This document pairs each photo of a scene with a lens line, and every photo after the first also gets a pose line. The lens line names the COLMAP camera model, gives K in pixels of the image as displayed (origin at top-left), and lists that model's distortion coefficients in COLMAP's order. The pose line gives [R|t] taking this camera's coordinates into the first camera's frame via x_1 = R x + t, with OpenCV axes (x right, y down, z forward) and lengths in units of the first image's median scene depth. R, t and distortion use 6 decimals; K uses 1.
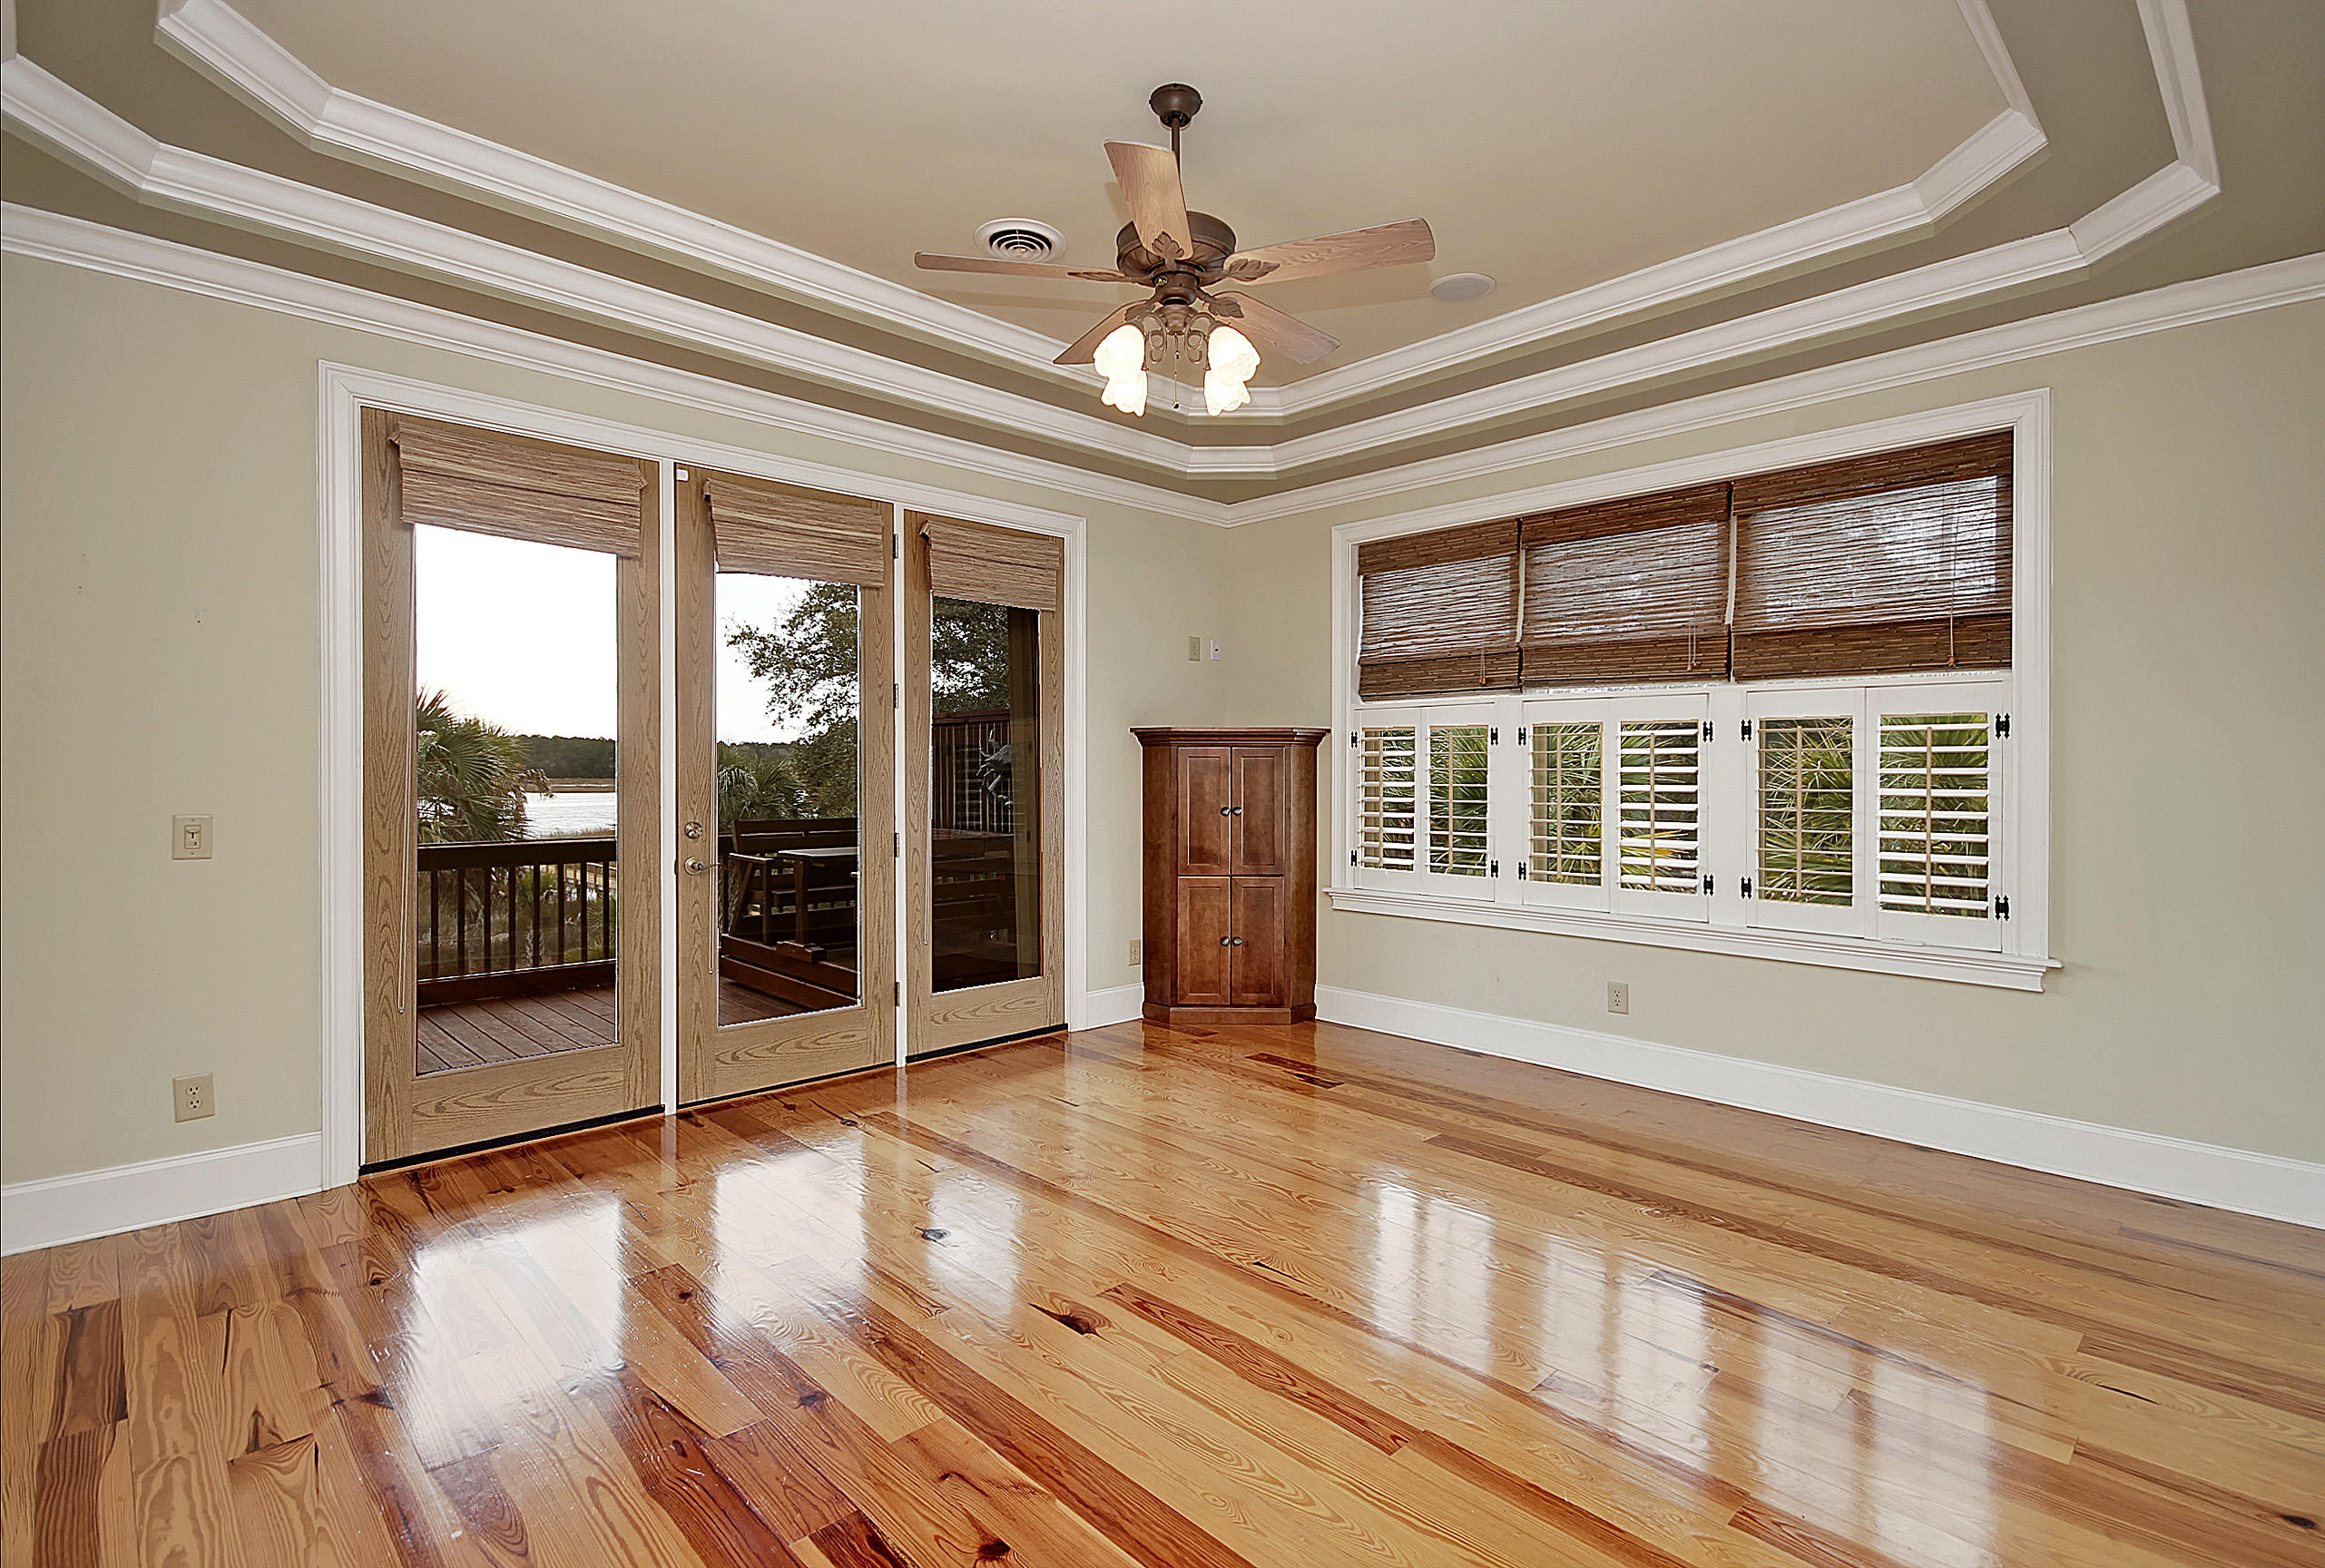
lens RADIAL K [[1114.4, 0, 1163.0], [0, 1114.4, 759.9], [0, 0, 1]] dist [0.004332, 0.000372]
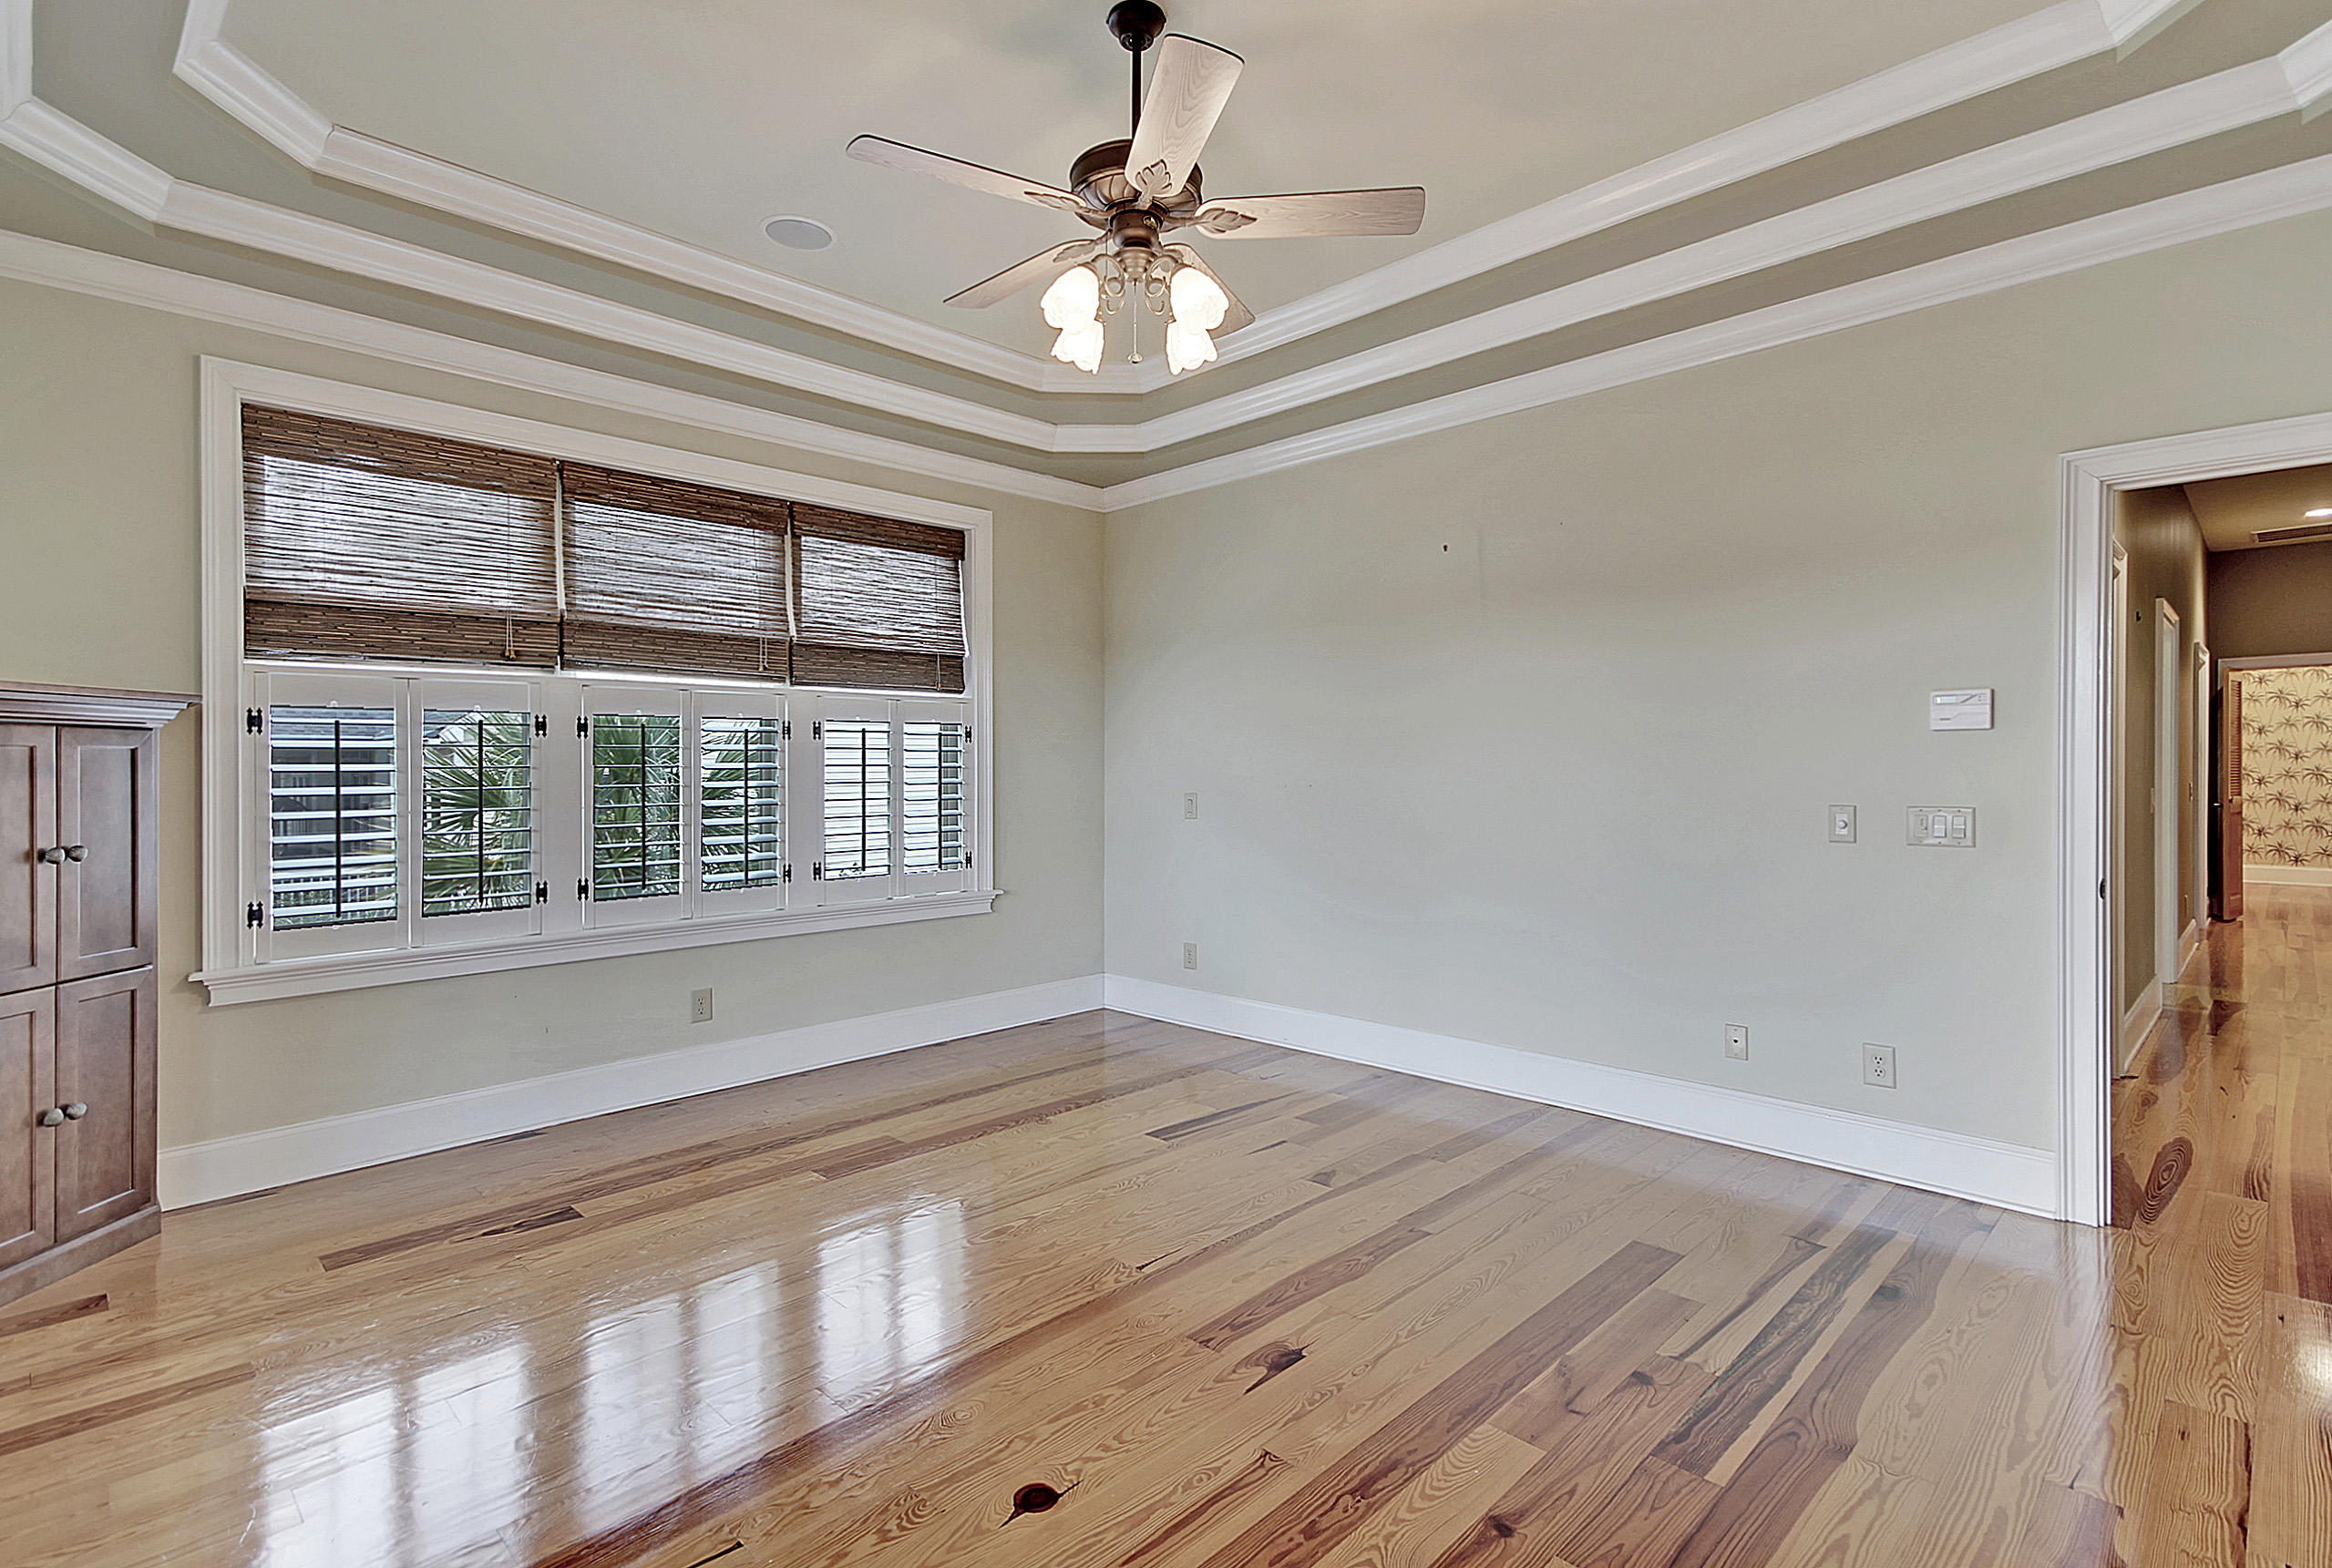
lens RADIAL K [[1117.6, 0, 1166.2], [0, 1117.6, 761.1], [0, 0, 1]] dist [0.019026, -0.000003]
pose [[-0.030040, 0.001712, 0.999547, -0.593670], [-0.001394, 0.999997, -0.001755, 0.005381], [-0.999548, -0.001447, -0.030037, 0.663423]]
